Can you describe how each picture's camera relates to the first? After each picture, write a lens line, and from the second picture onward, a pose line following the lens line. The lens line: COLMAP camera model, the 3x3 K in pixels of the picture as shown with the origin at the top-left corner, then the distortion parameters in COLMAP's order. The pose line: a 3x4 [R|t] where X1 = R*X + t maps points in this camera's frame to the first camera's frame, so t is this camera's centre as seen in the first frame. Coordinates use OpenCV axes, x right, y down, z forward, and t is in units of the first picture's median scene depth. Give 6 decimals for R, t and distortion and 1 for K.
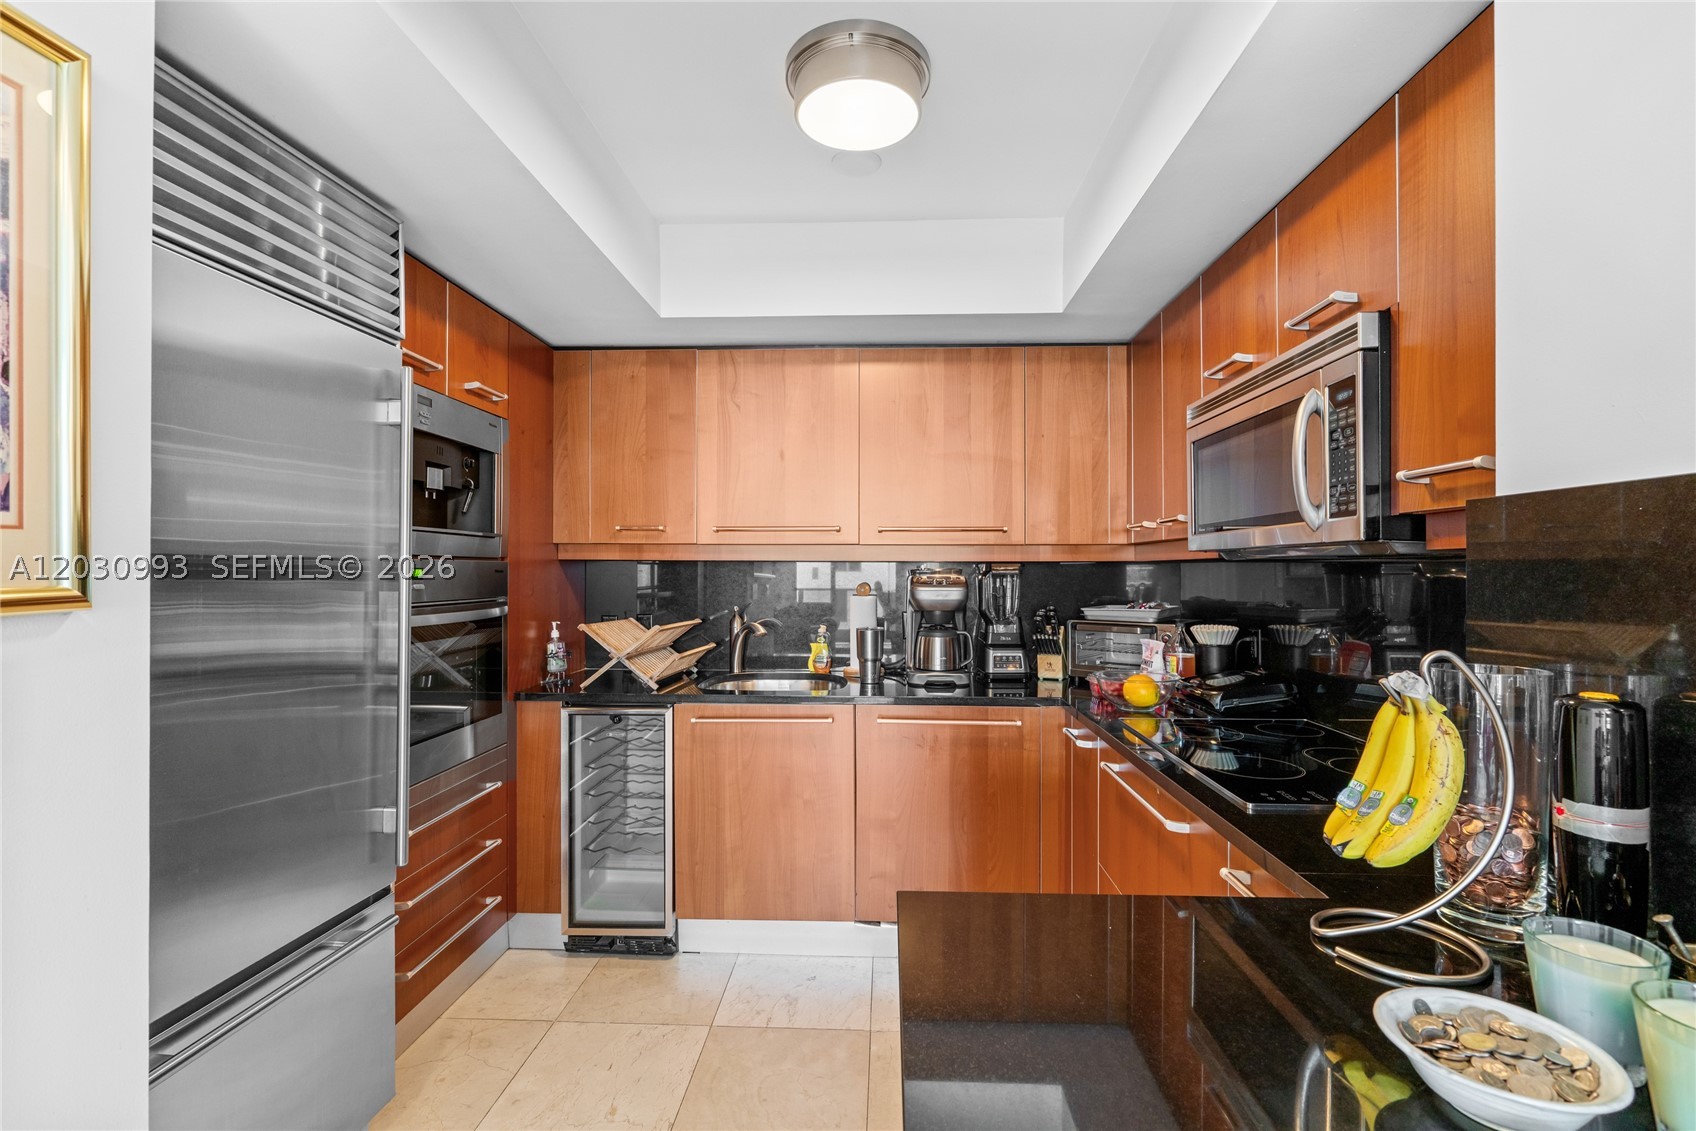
lens RADIAL K [[761.2, 0, 856.9], [0, 761.2, 564.5], [0, 0, 1]] dist [-0.010330, 0.005273]
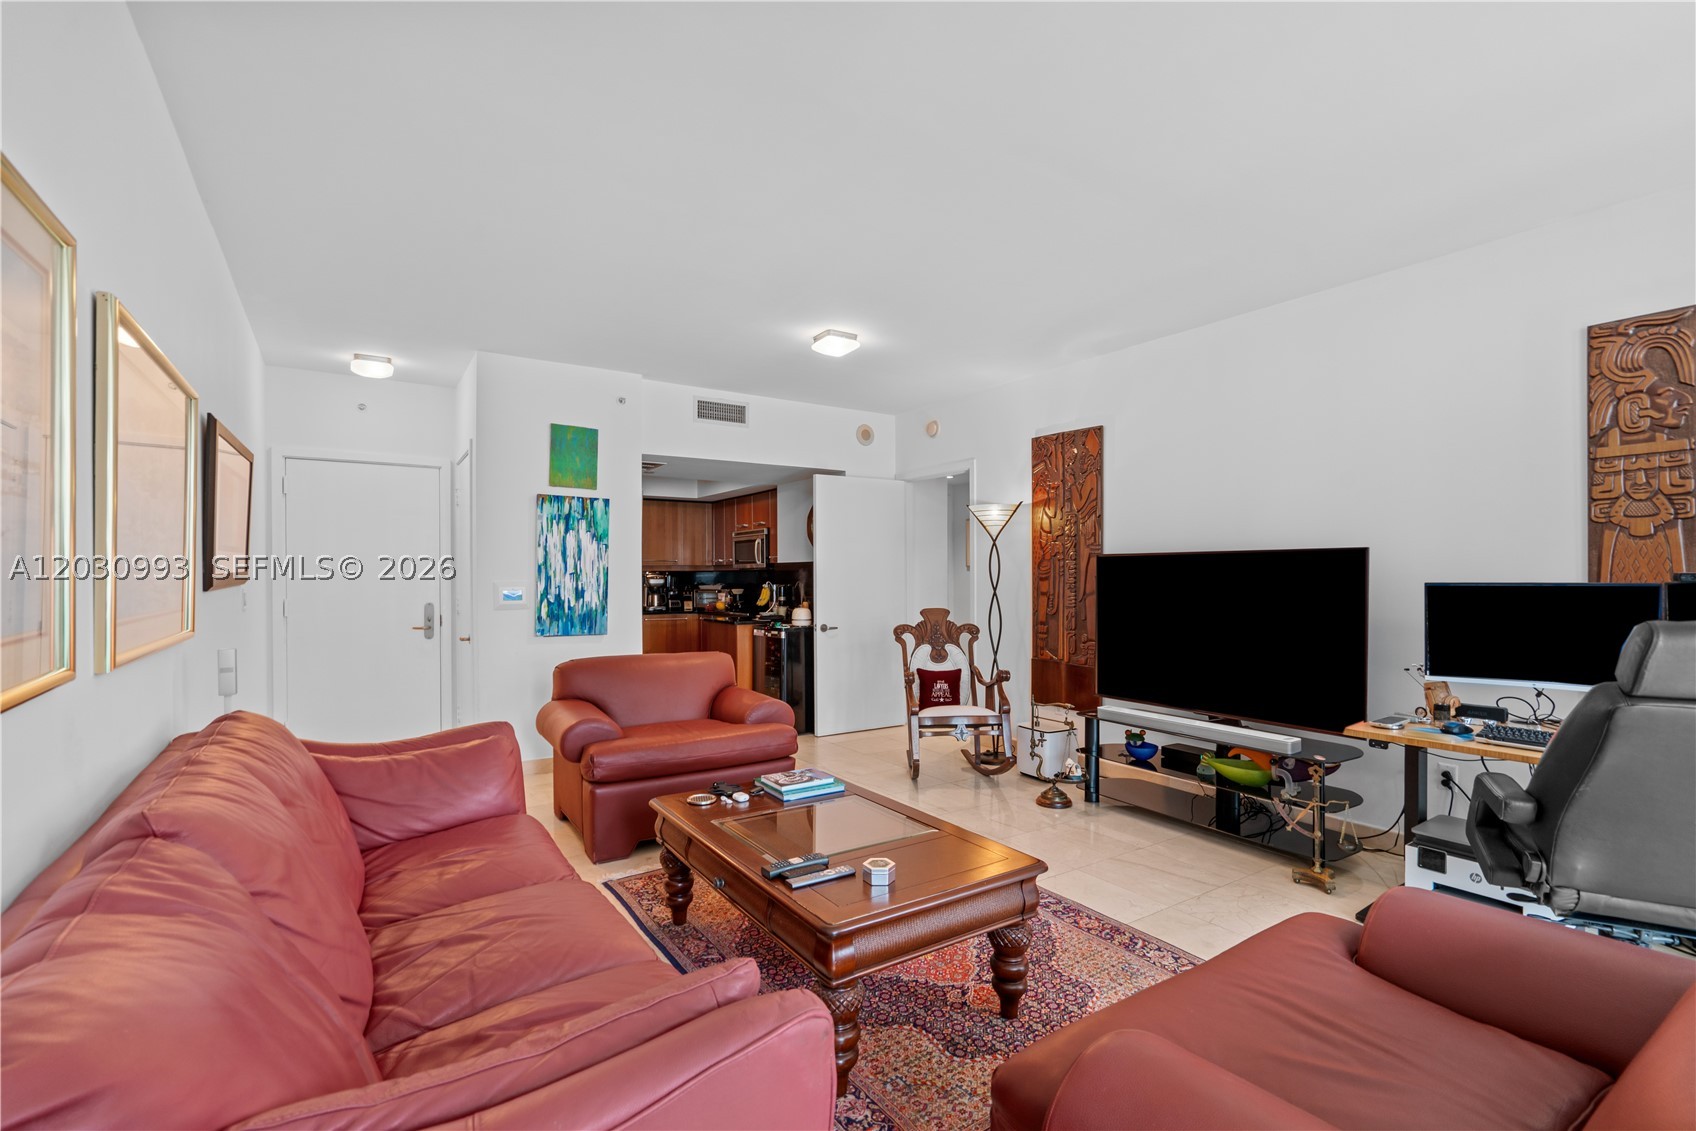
lens RADIAL K [[773.9, 0, 845.8], [0, 773.9, 576.8], [0, 0, 1]] dist [-0.003106, 0.000696]
pose [[0.816010, -0.005250, 0.578014, -1.144155], [0.002412, 0.999981, 0.005679, 0.004348], [-0.578033, -0.003240, 0.816007, -2.128034]]
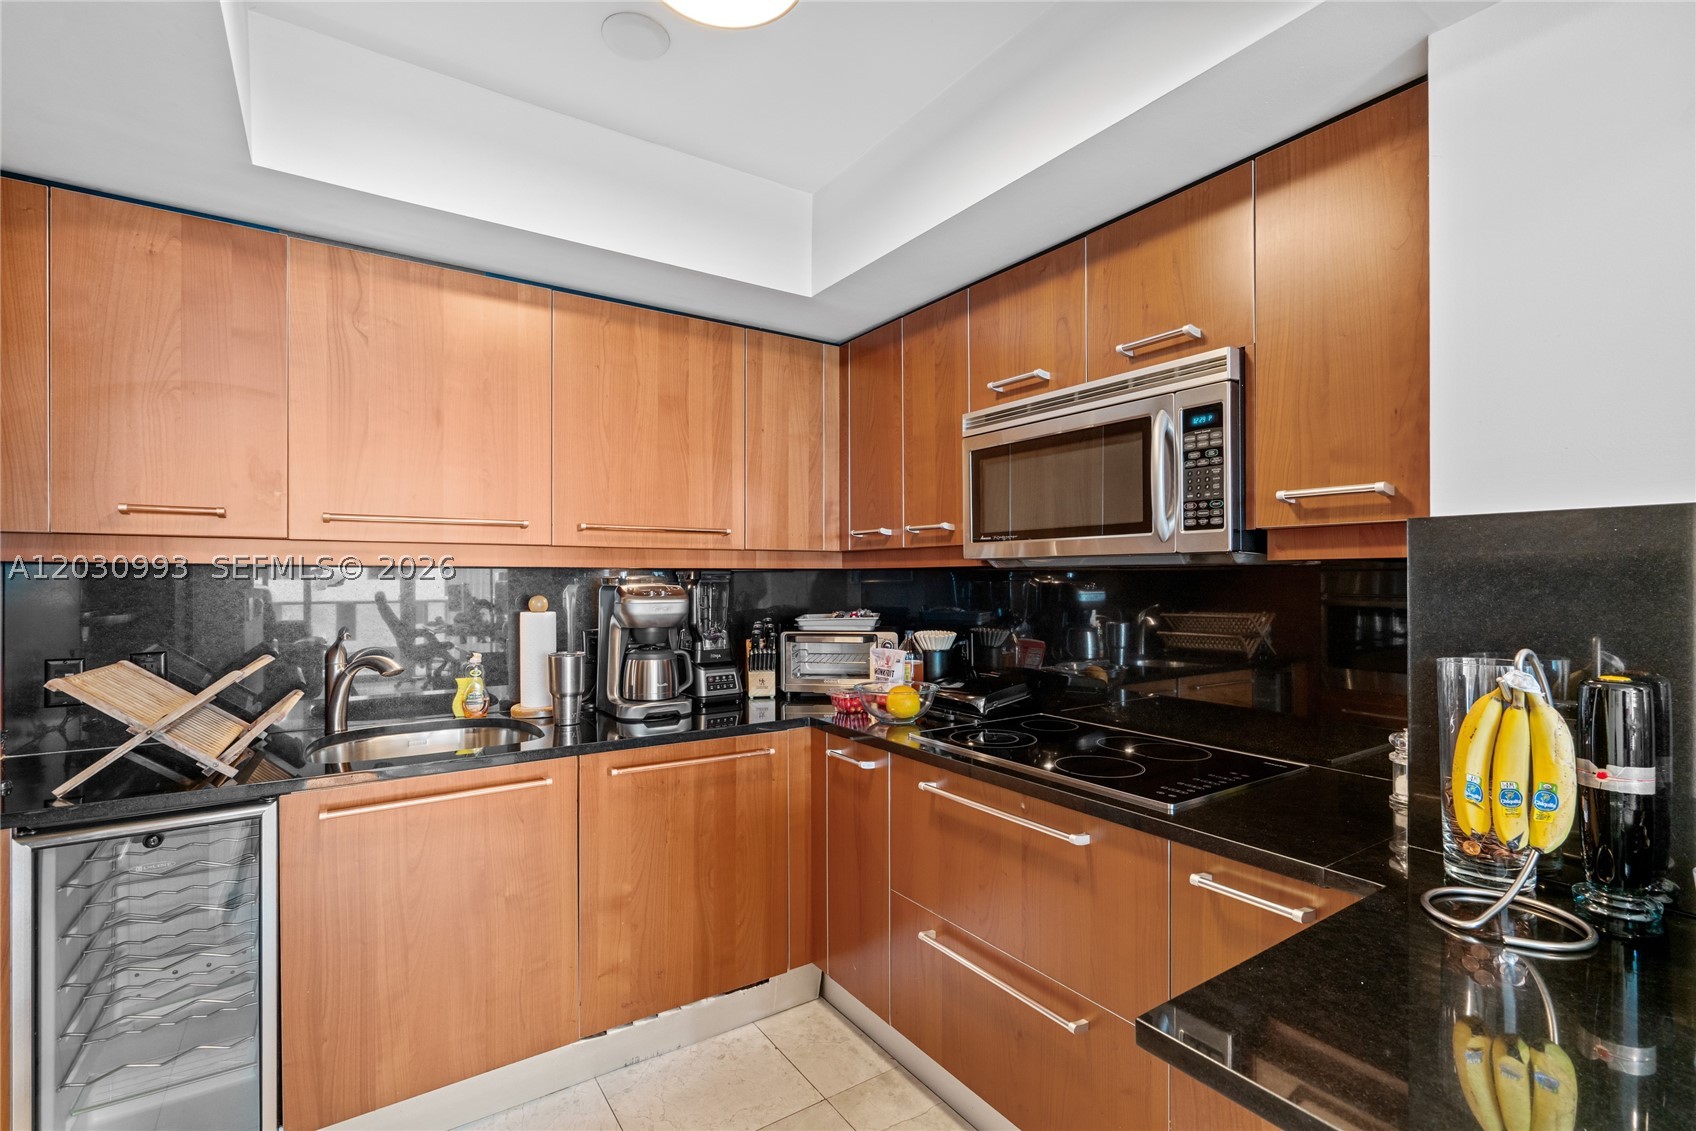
lens RADIAL K [[766.8, 0, 847.4], [0, 766.8, 575.6], [0, 0, 1]] dist [0.000063, 0.000816]
pose [[0.805510, -0.001090, 0.592581, -0.231894], [-0.001901, 0.999988, 0.004424, 0.000064], [-0.592579, -0.004690, 0.805499, 0.215984]]
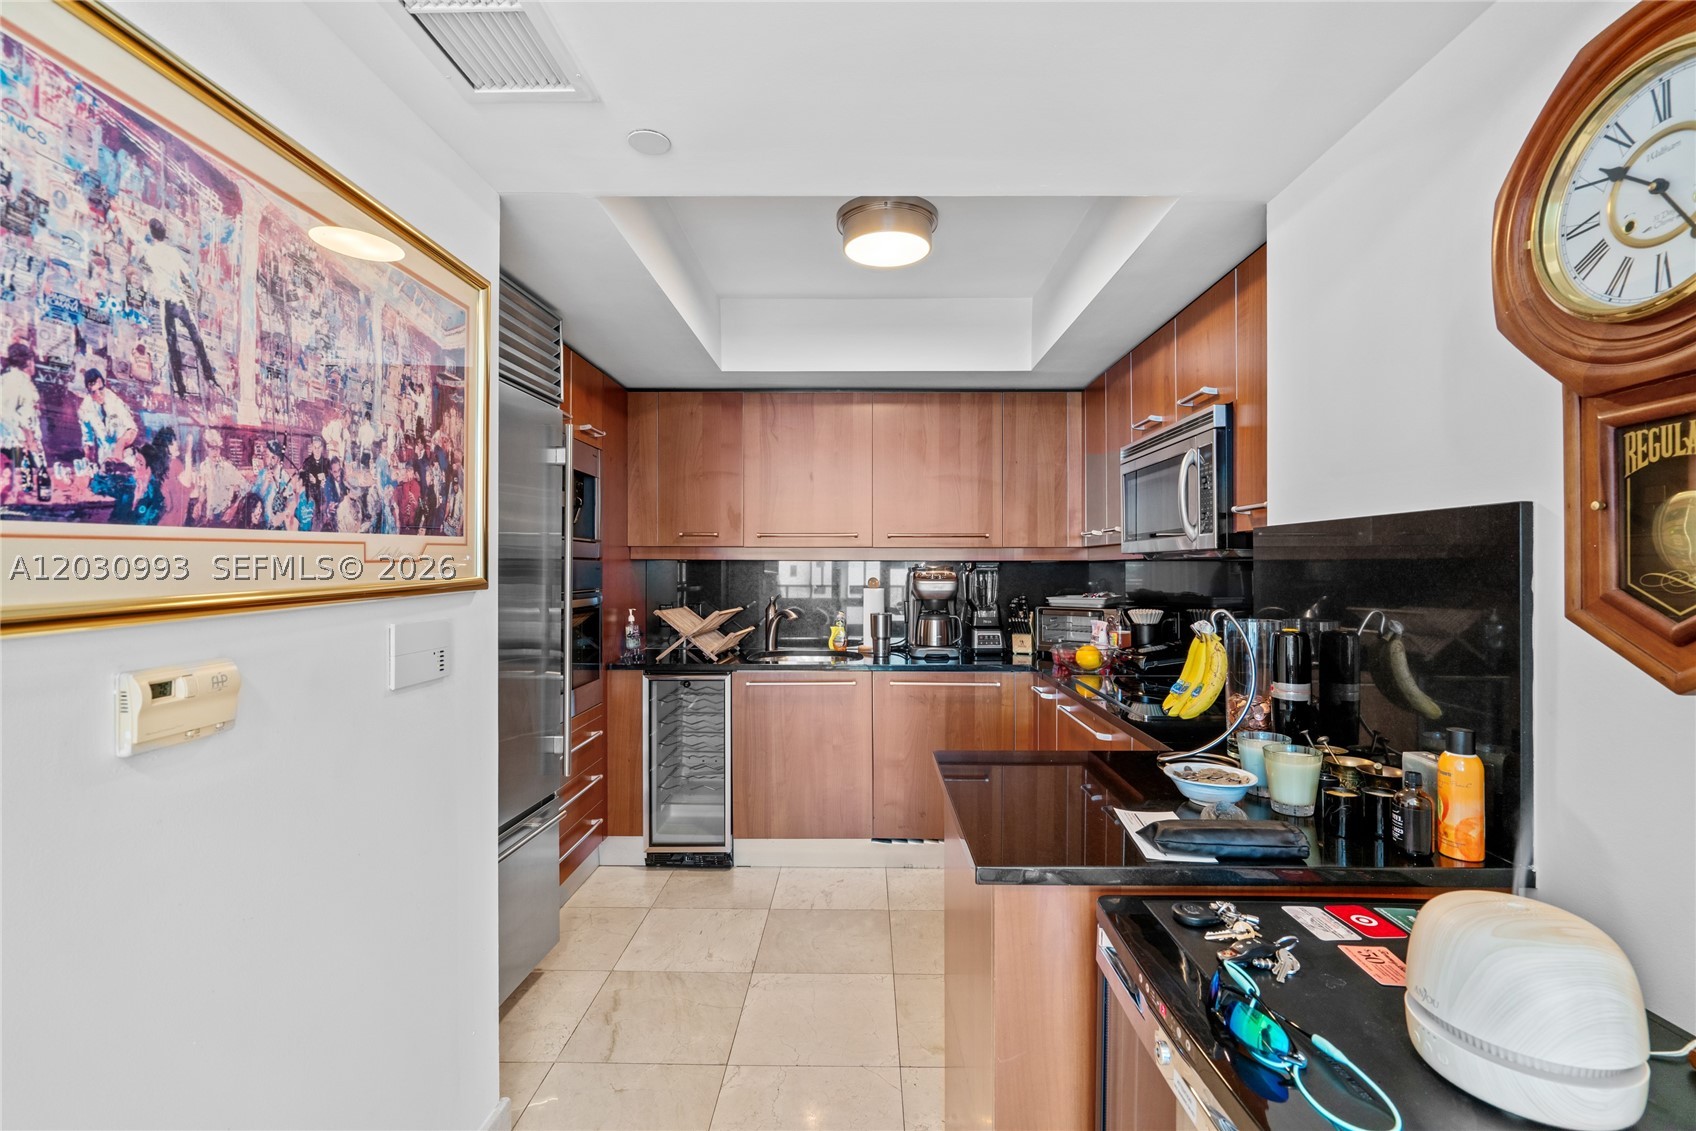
lens RADIAL K [[761.2, 0, 856.9], [0, 761.2, 564.5], [0, 0, 1]] dist [-0.010330, 0.005273]
pose [[0.999523, -0.000748, 0.030877, -0.066919], [0.000653, 0.999995, 0.003114, -0.001938], [-0.030879, -0.003093, 0.999518, -0.285906]]
